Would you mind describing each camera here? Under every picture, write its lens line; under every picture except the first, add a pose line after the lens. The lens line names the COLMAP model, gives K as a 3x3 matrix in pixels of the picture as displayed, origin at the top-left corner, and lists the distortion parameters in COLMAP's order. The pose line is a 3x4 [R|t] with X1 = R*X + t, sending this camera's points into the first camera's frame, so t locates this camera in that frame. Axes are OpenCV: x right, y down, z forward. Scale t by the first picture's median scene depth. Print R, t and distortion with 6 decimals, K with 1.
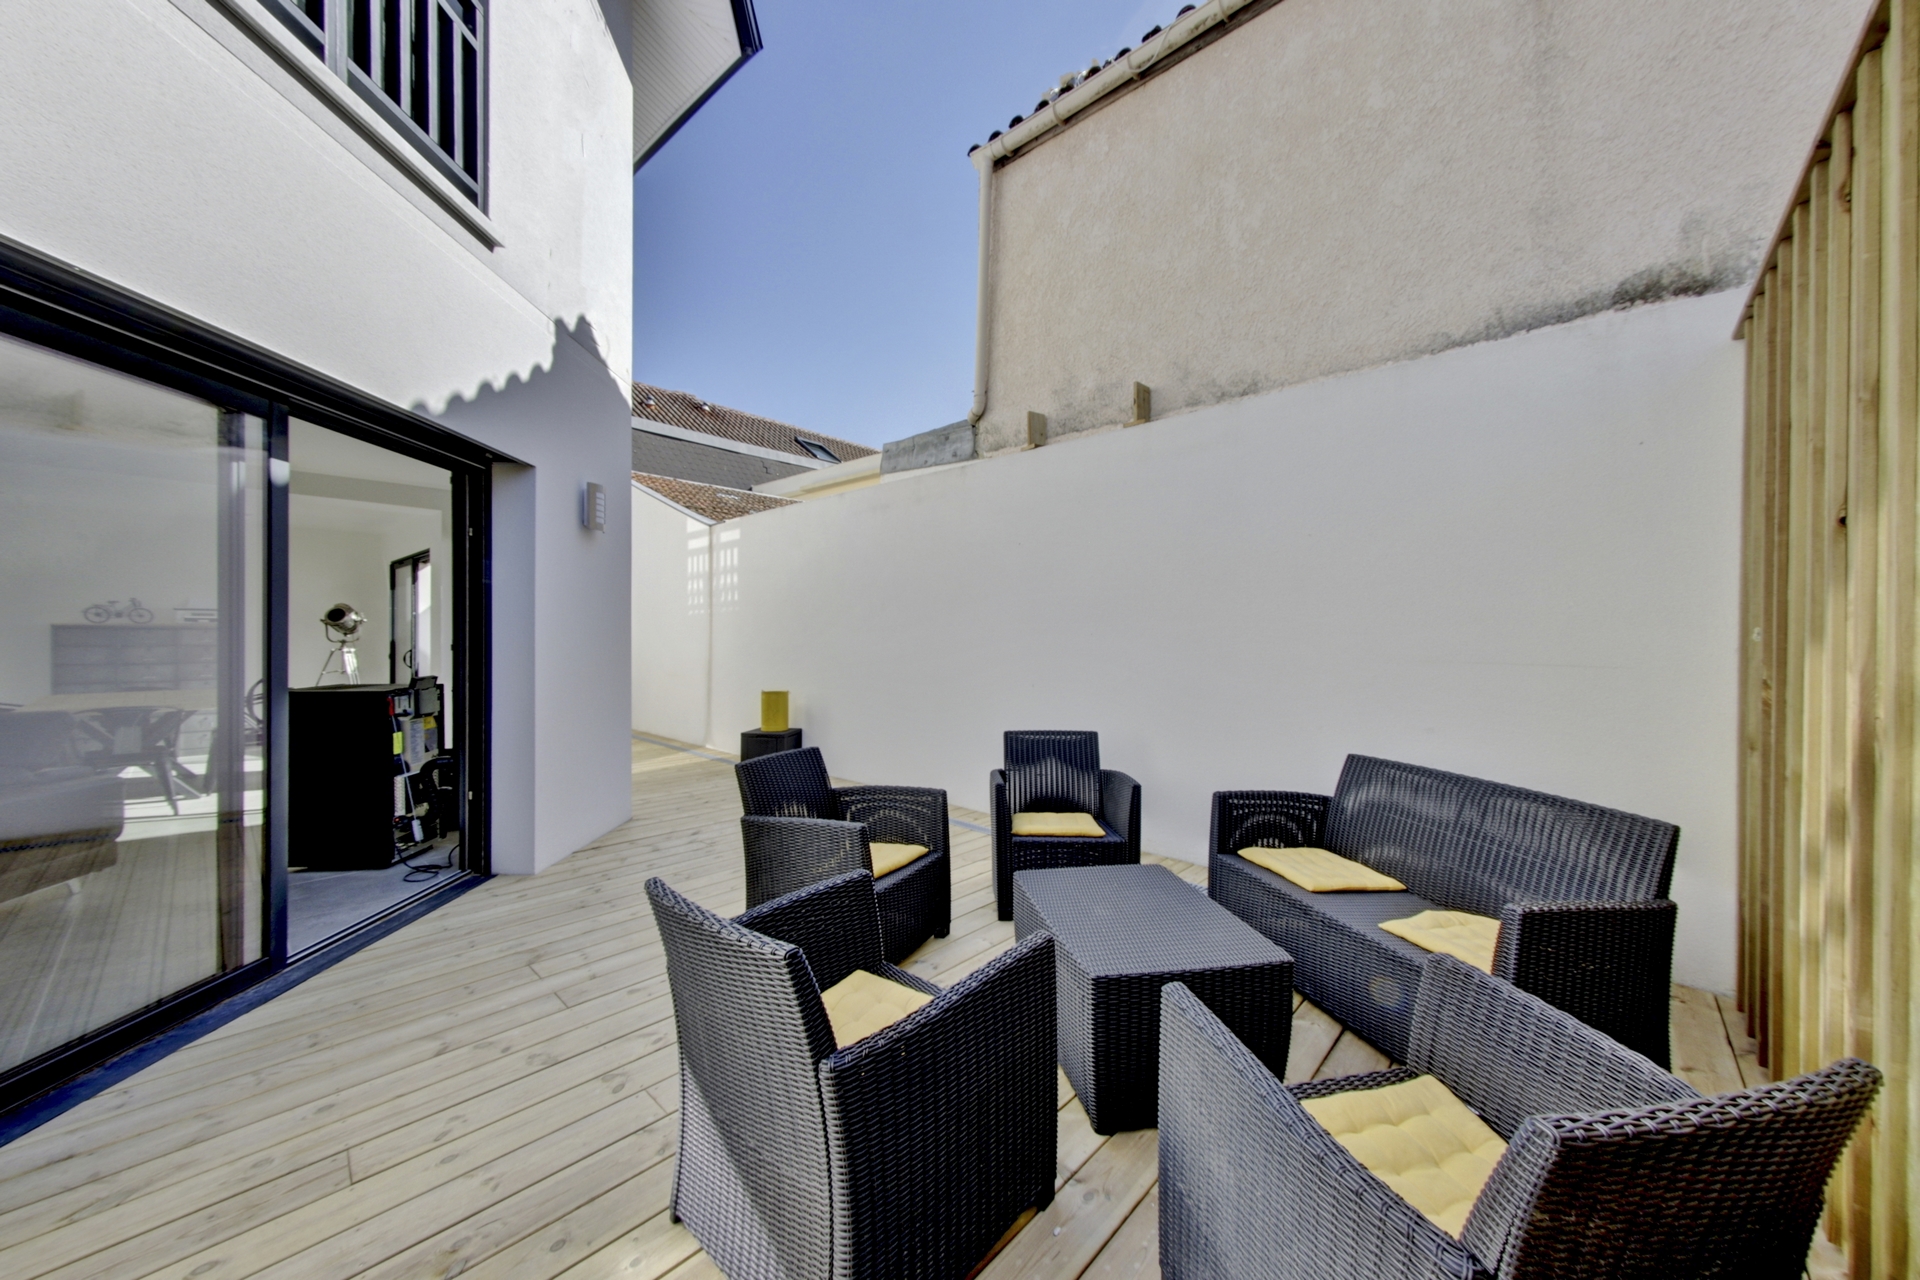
lens RADIAL K [[699.3, 0, 968.2], [0, 699.3, 640.2], [0, 0, 1]] dist [0.002440, -0.000145]
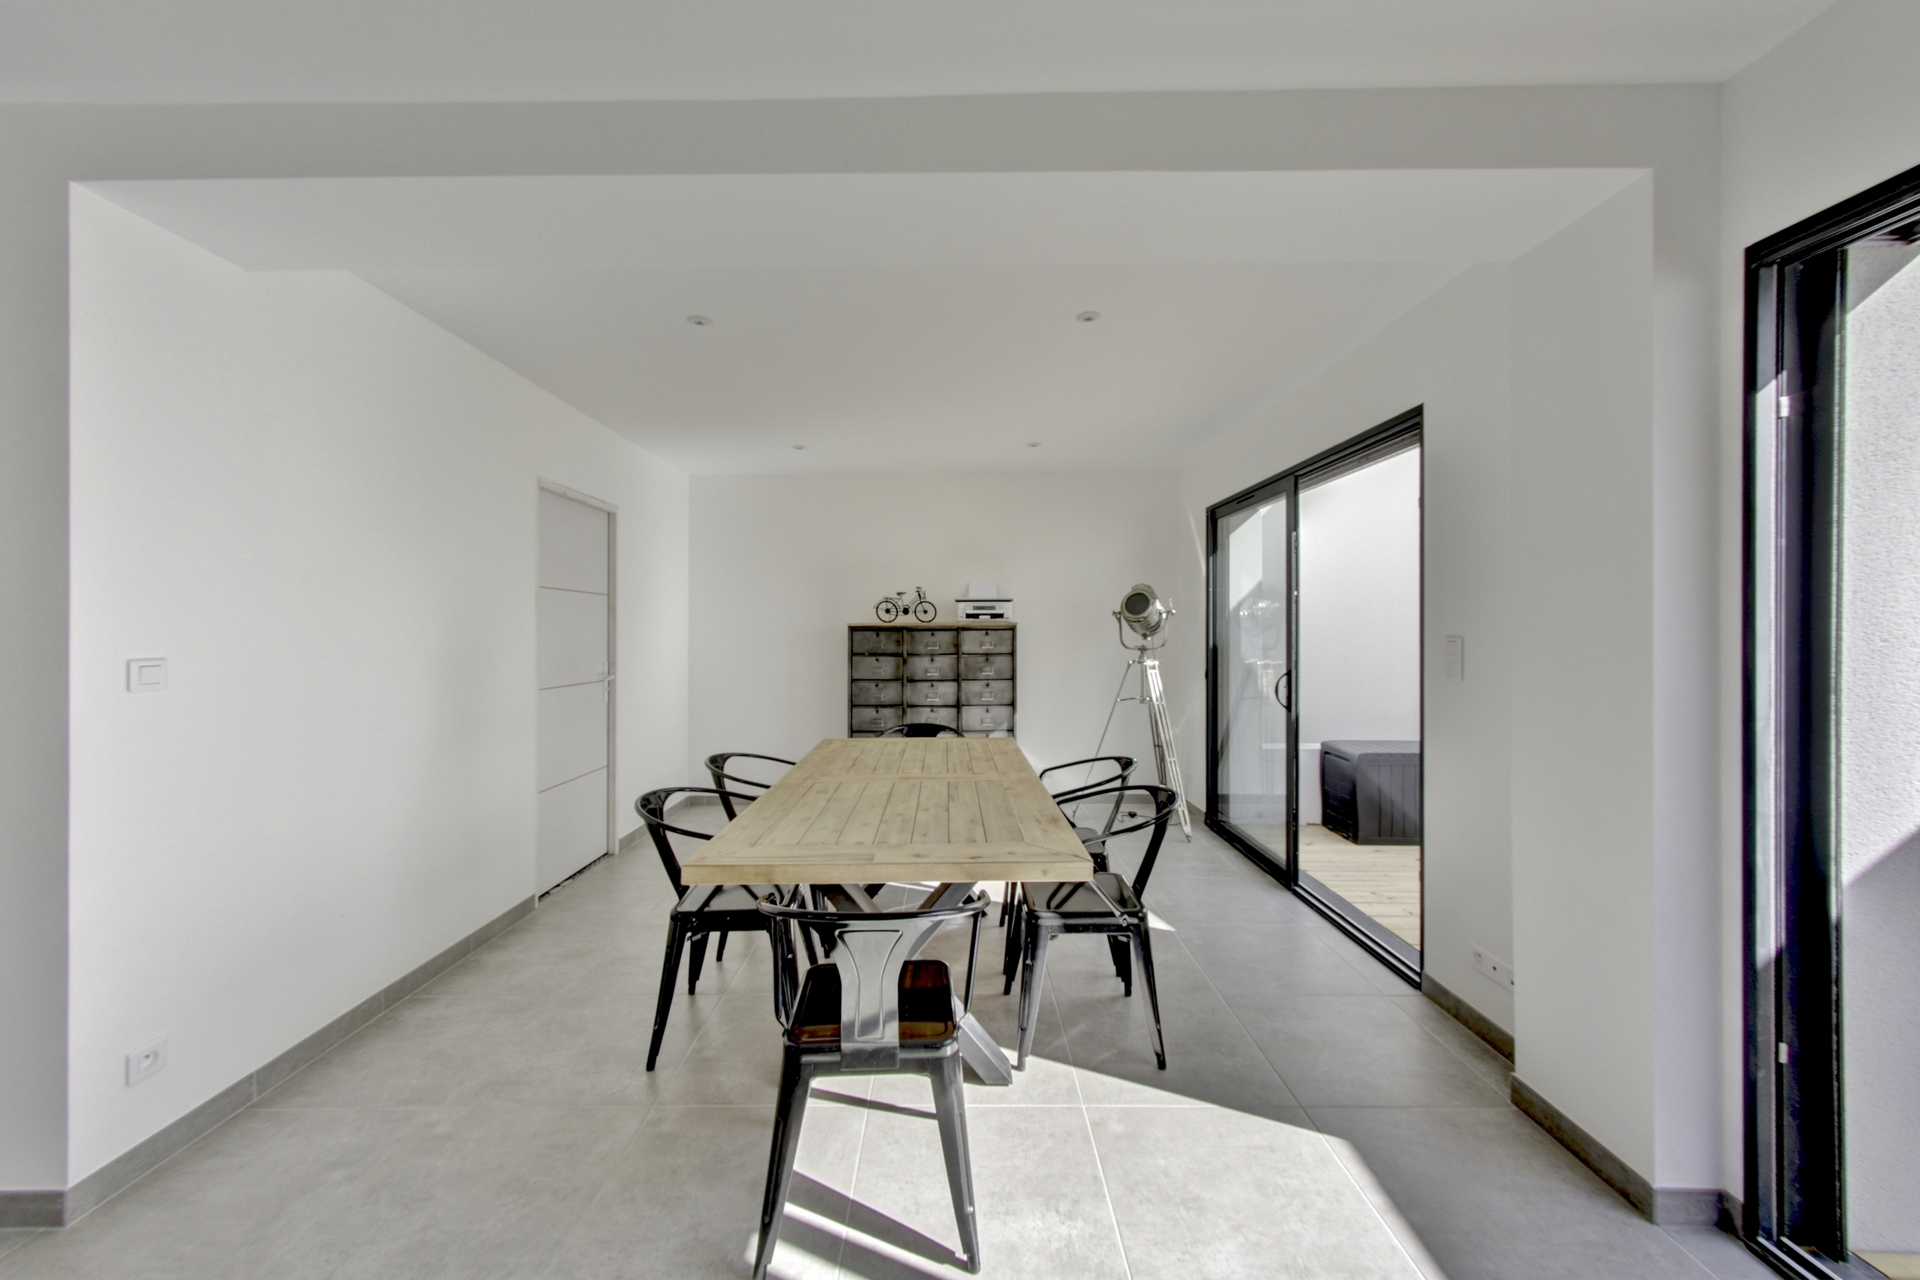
lens RADIAL K [[699.3, 0, 962.9], [0, 699.3, 628.6], [0, 0, 1]] dist [0.002440, -0.000145]
pose [[0.657925, -0.001560, -0.753082, -0.609098], [0.003896, 0.999992, 0.001332, -0.018038], [0.753073, -0.003810, 0.657926, 0.552759]]
